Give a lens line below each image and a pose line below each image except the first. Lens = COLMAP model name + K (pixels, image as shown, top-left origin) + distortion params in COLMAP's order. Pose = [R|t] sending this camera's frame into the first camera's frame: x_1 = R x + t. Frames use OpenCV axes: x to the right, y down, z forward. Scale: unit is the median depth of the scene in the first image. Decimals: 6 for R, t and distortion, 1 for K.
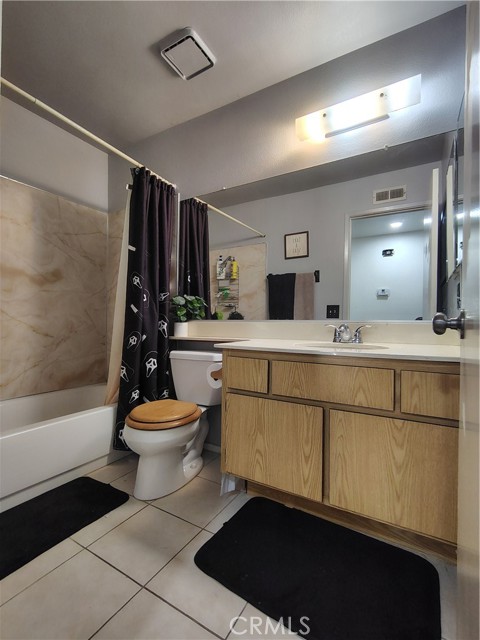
lens RADIAL K [[297.0, 0, 236.1], [0, 297.0, 320.0], [0, 0, 1]] dist [0.004238, 0.003714]
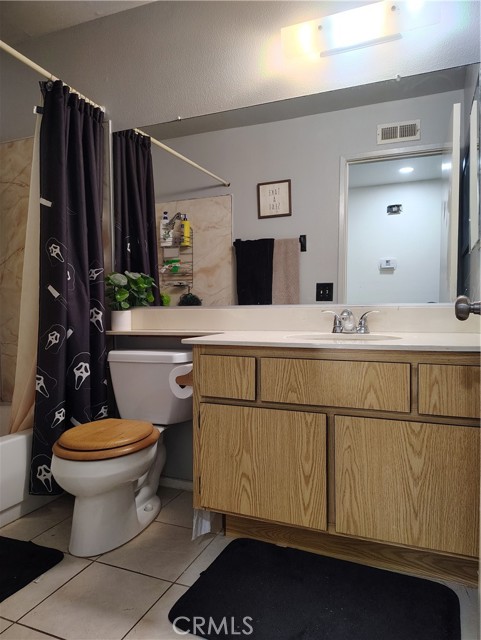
lens RADIAL K [[443.2, 0, 240.2], [0, 443.2, 321.0], [0, 0, 1]] dist [0.048994, -0.031521]
pose [[0.989491, -0.020016, 0.143204, -0.067324], [0.014670, 0.999159, 0.038286, -0.003527], [-0.143850, -0.035783, 0.988952, -0.092946]]
